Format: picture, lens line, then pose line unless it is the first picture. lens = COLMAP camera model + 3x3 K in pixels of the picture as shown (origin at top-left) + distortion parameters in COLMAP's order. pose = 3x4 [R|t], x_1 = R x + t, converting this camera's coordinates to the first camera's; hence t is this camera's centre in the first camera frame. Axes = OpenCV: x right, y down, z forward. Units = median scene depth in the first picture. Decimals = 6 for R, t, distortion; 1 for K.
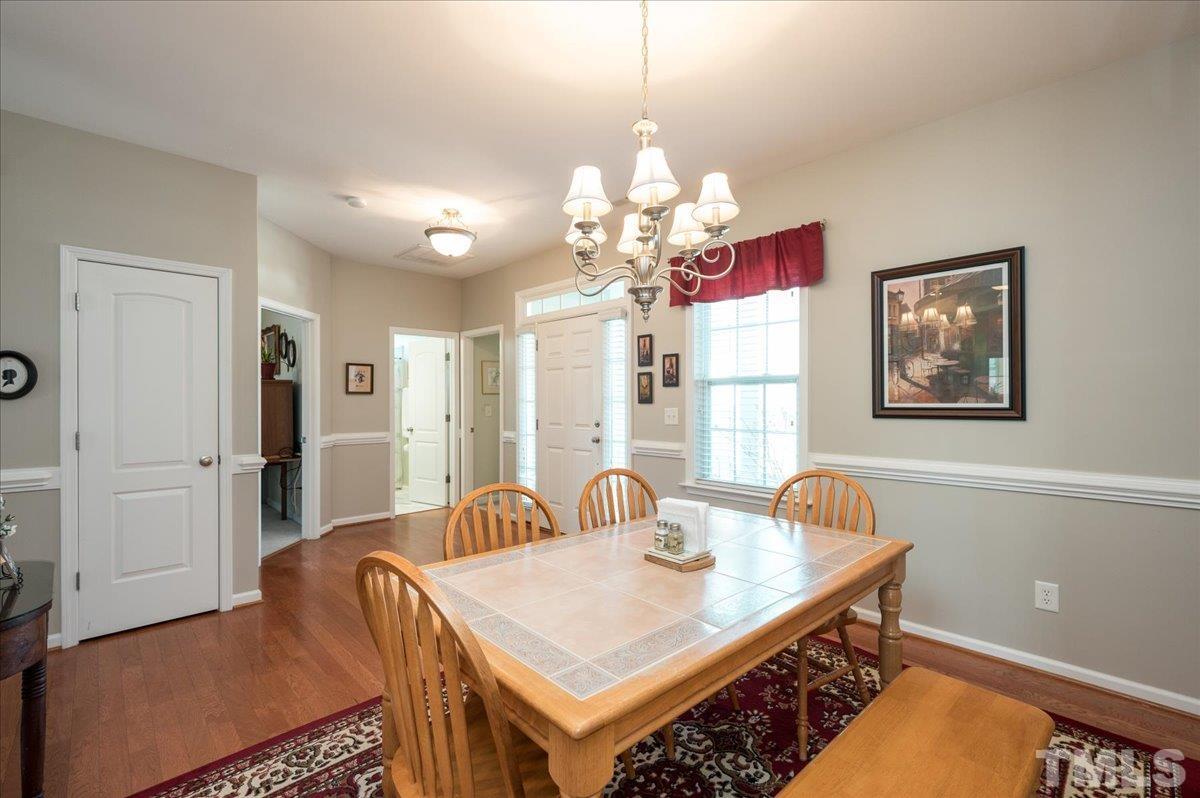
lens RADIAL K [[527.5, 0, 595.6], [0, 527.5, 400.1], [0, 0, 1]] dist [-0.003169, 0.000103]
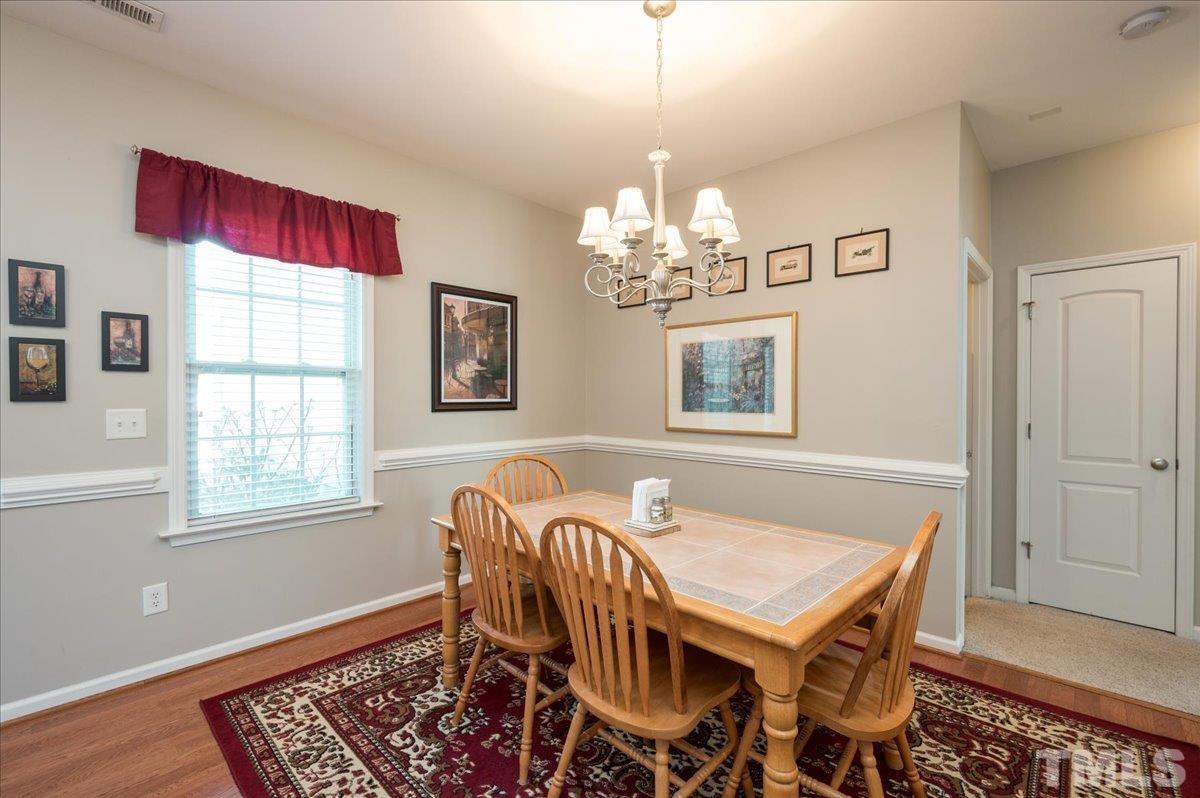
lens RADIAL K [[527.5, 0, 595.3], [0, 527.5, 398.8], [0, 0, 1]] dist [-0.003169, 0.000103]
pose [[-0.057698, 0.002127, 0.998332, -0.587856], [0.000907, 0.999997, -0.002078, 0.007617], [-0.998334, 0.000786, -0.057700, 0.688257]]
